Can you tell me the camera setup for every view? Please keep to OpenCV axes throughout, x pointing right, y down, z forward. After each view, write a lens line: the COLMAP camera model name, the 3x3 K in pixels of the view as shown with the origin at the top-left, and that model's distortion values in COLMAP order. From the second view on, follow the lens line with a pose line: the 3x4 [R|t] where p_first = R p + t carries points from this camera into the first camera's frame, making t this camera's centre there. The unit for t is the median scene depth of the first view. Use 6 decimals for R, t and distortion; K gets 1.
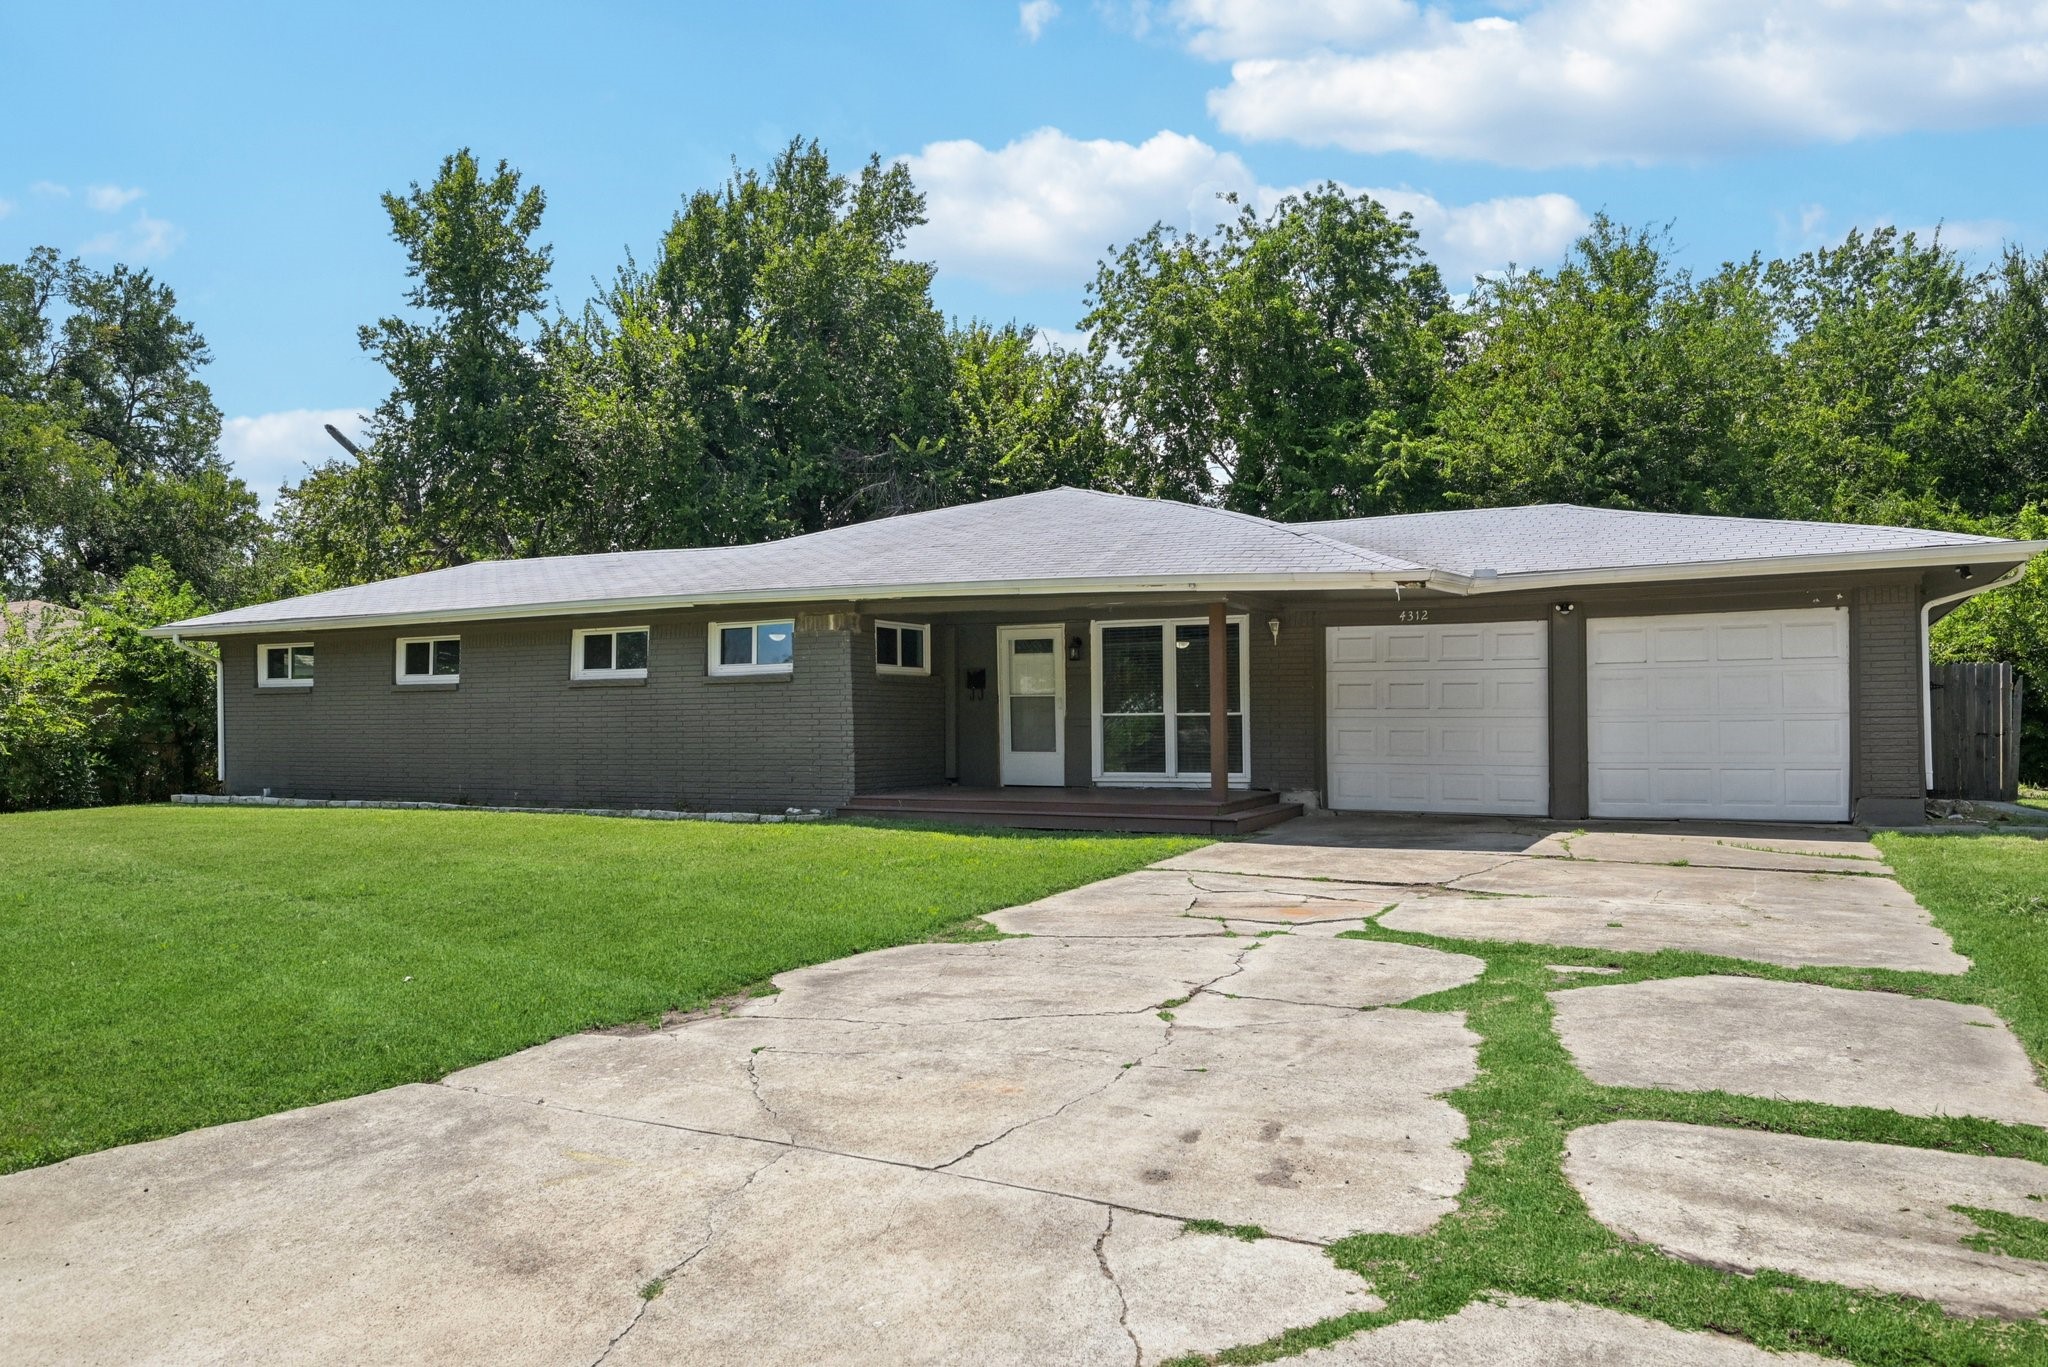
lens RADIAL K [[1330.0, 0, 848.7], [0, 1330.0, 636.3], [0, 0, 1]] dist [0.003494, 0.000532]
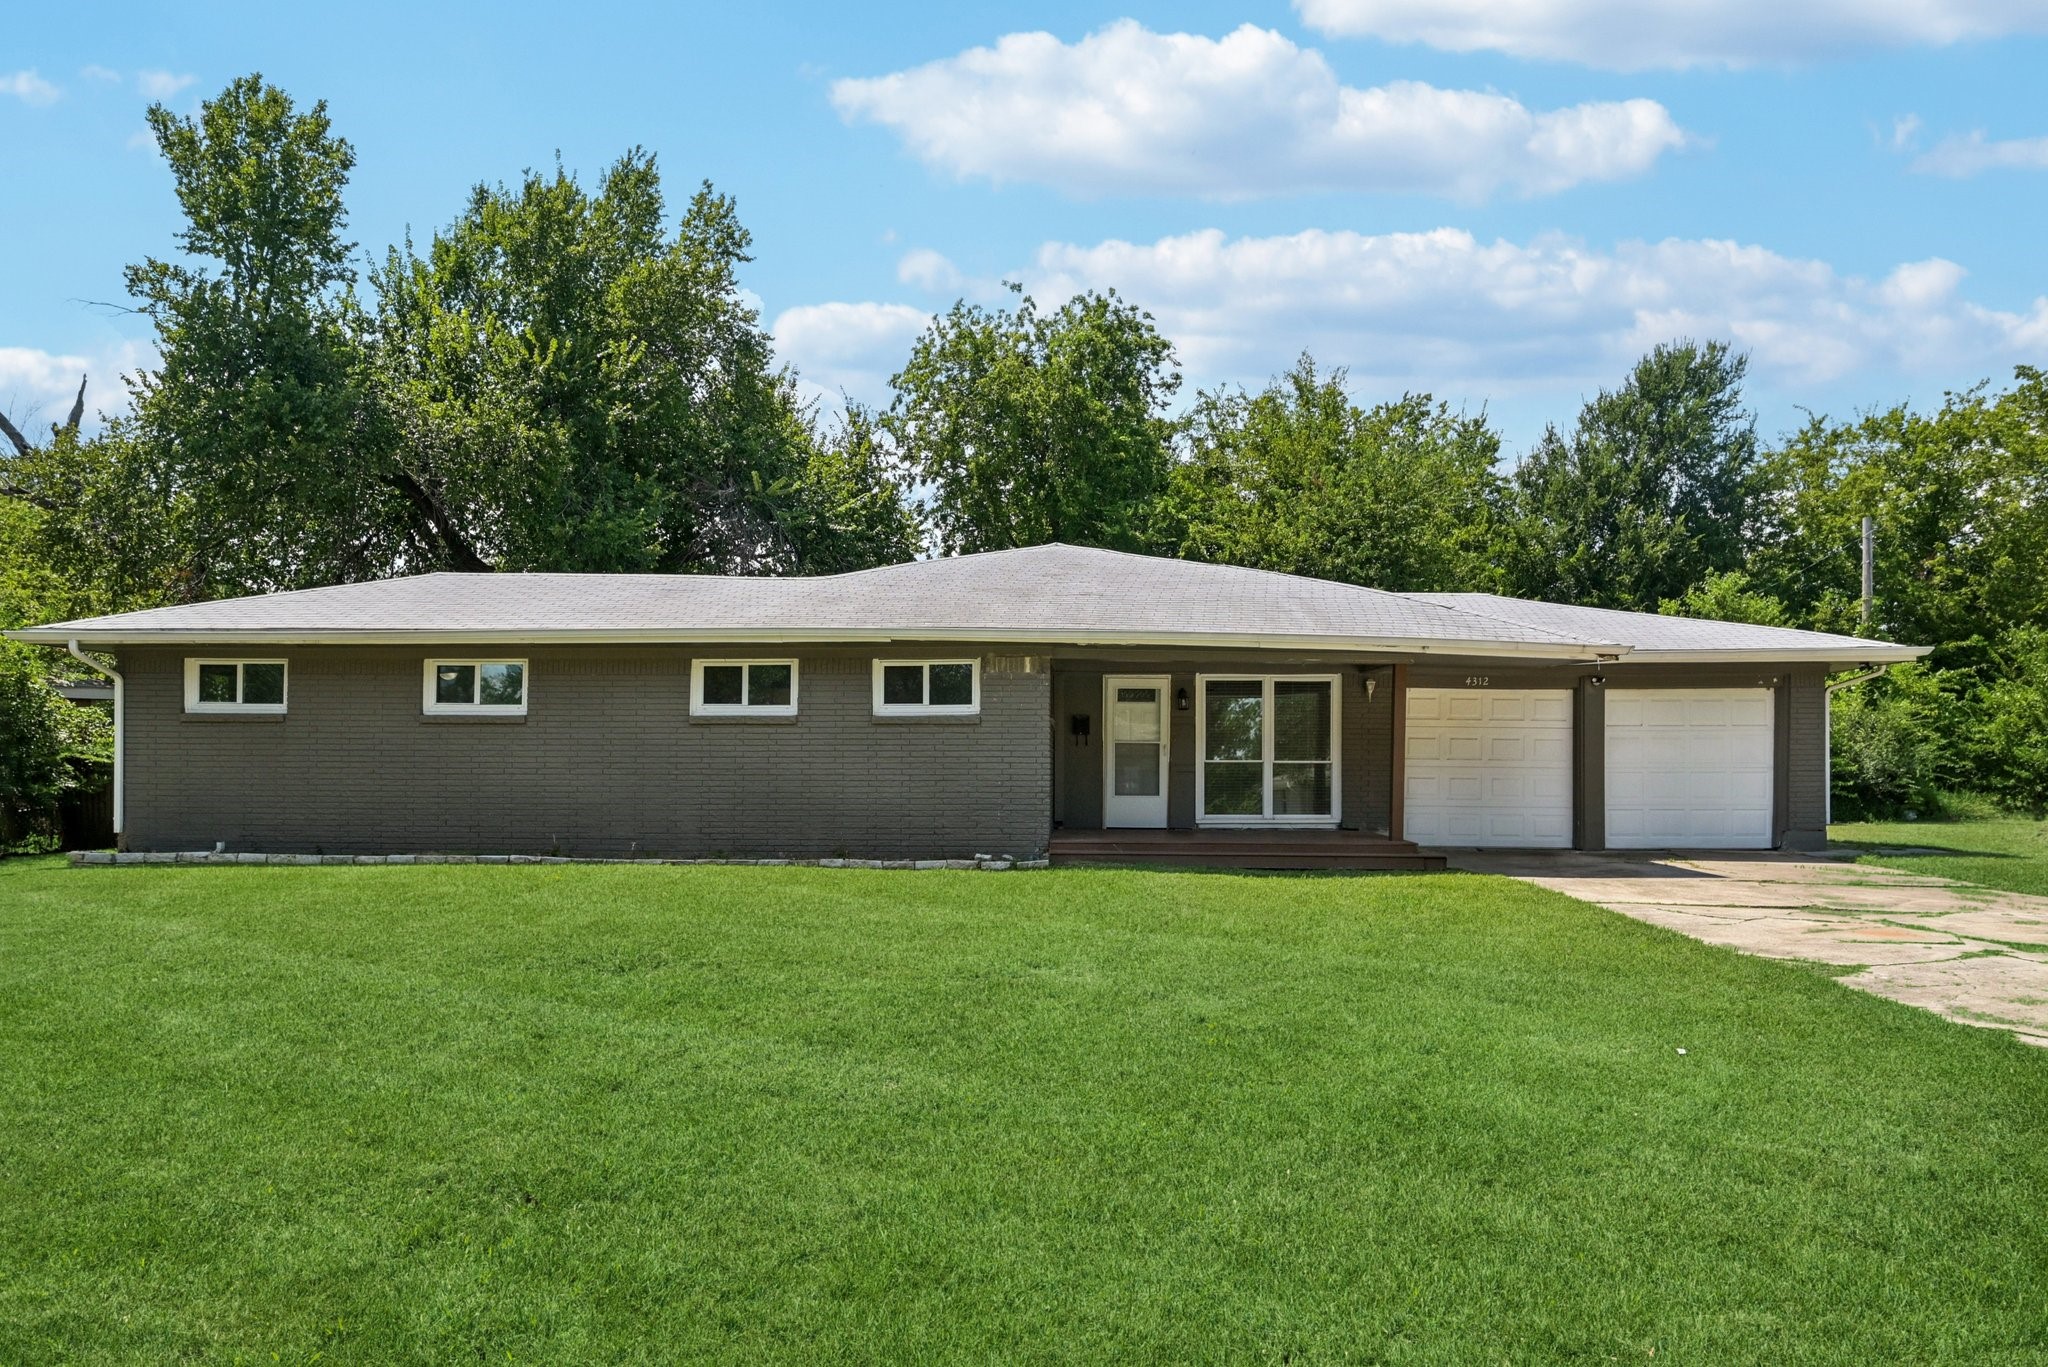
lens RADIAL K [[1270.7, 0, 1024.0], [0, 1270.7, 683.5], [0, 0, 1]] dist [0.007549, 0.002388]
pose [[0.903379, 0.037665, 0.427185, -0.342059], [-0.037896, 0.999250, -0.007964, 0.008923], [-0.427165, -0.008994, 0.904129, 0.120736]]
